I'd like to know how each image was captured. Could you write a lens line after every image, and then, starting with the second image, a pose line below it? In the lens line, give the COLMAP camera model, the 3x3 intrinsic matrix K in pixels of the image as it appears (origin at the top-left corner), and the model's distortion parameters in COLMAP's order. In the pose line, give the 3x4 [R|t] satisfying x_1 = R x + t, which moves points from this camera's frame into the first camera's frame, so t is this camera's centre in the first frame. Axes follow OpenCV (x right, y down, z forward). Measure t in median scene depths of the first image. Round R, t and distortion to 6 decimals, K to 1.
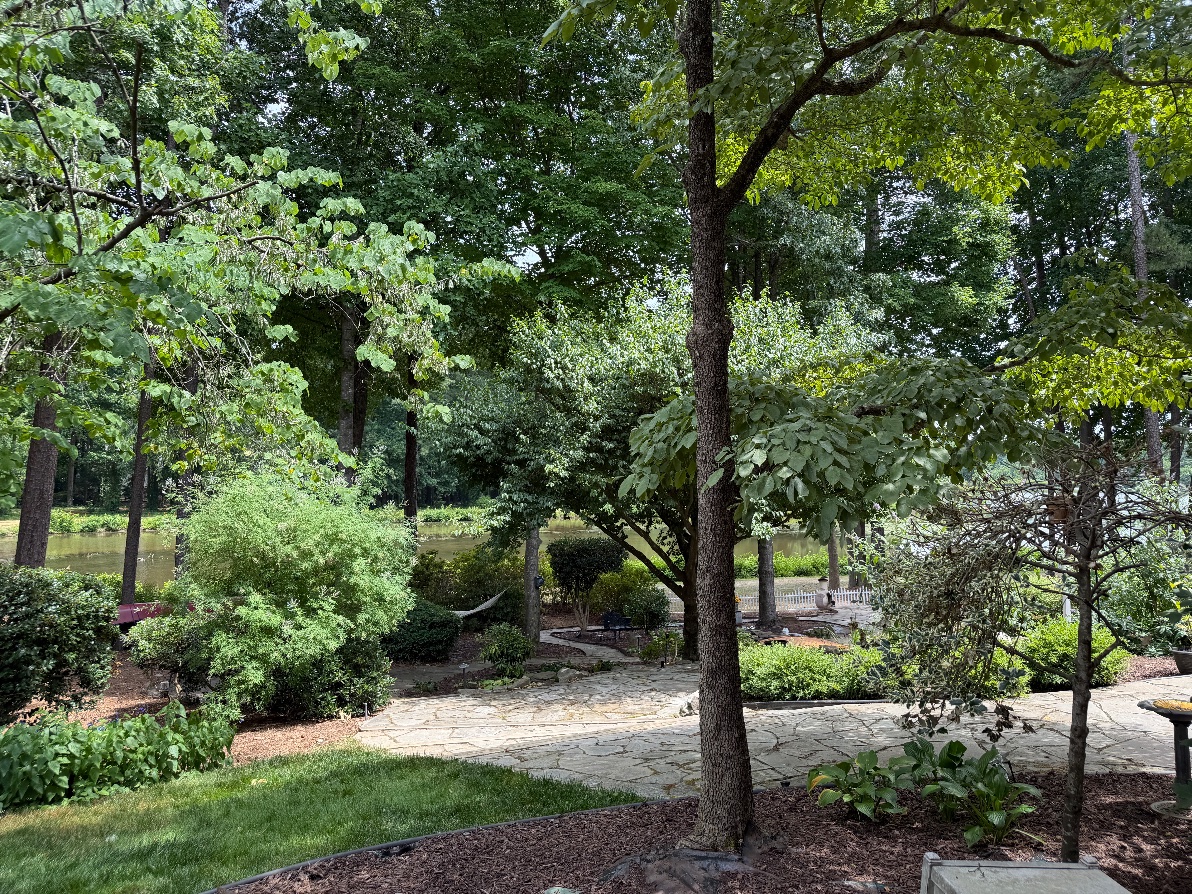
lens RADIAL K [[828.7, 0, 596.0], [0, 828.7, 447.0], [0, 0, 1]] dist [0.065877, -0.108195]
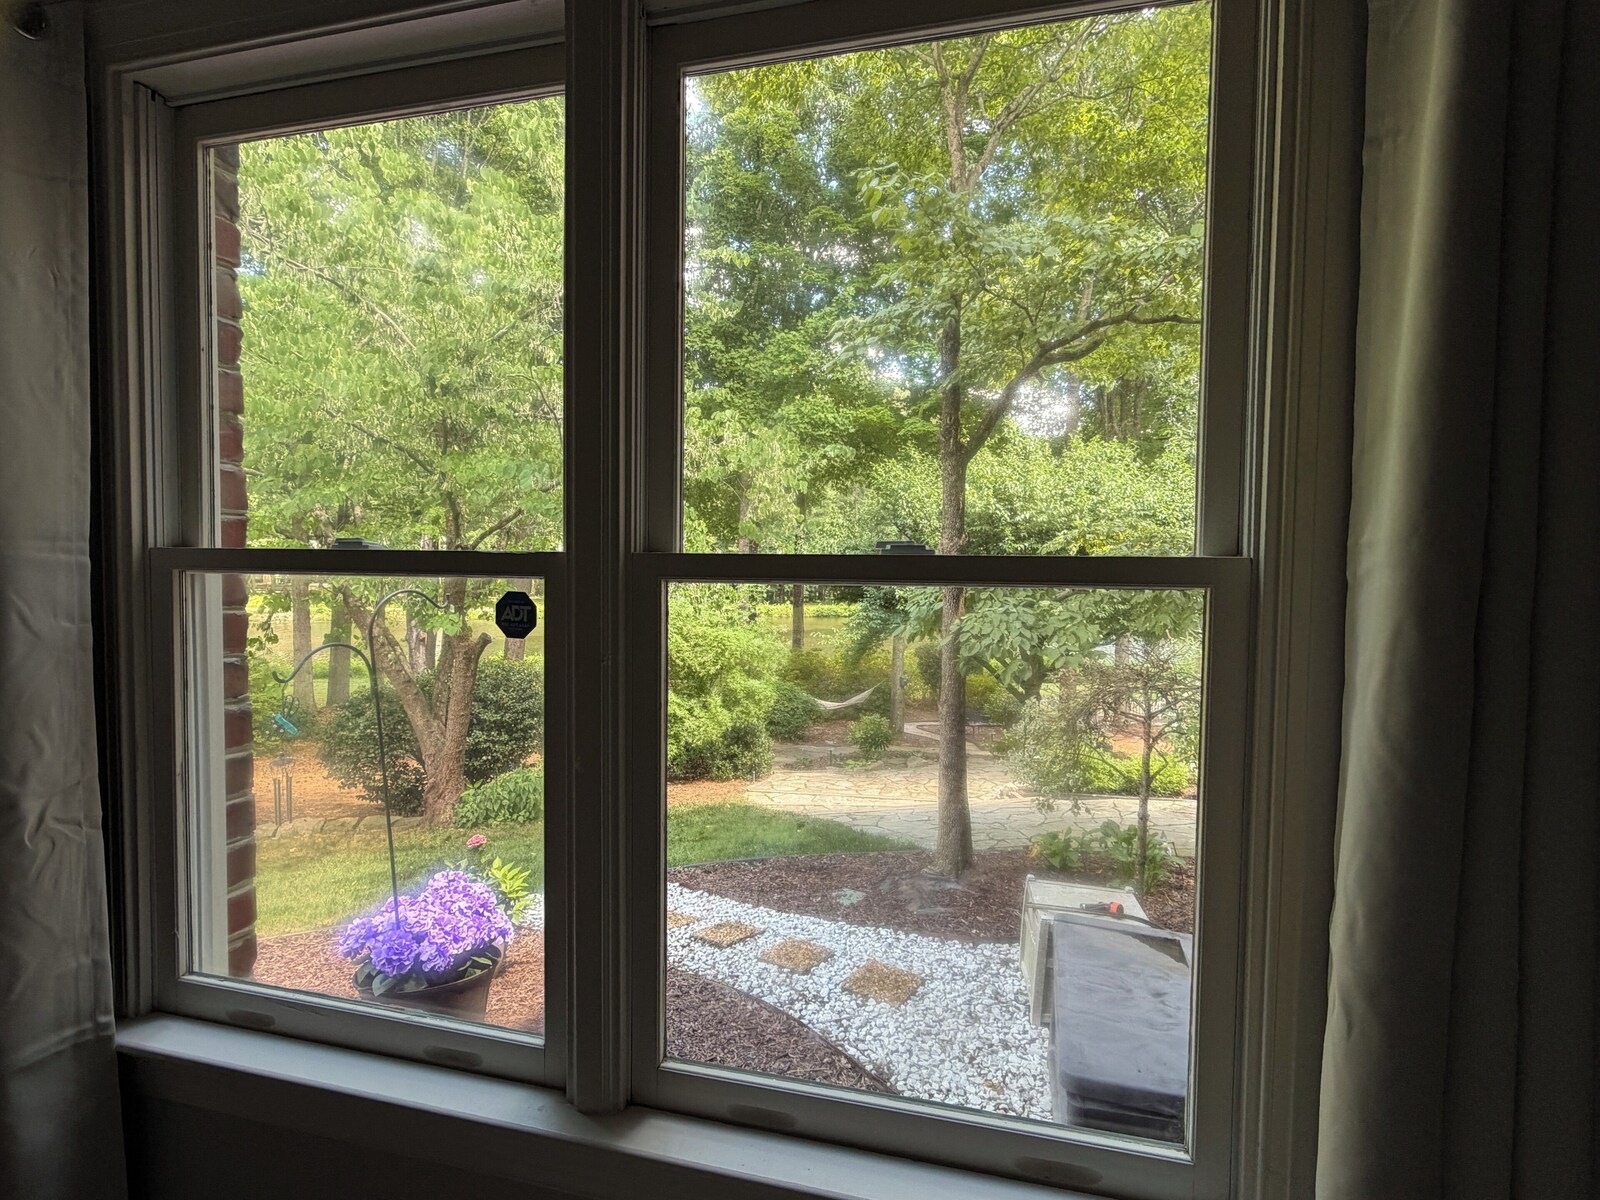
lens RADIAL K [[1112.3, 0, 800.0], [0, 1112.3, 600.0], [0, 0, 1]] dist [0.065877, -0.108195]
pose [[0.957491, 0.032989, -0.286570, 0.283617], [0.004567, 0.991581, 0.129407, -0.183012], [0.288427, -0.125215, 0.949279, -0.597890]]
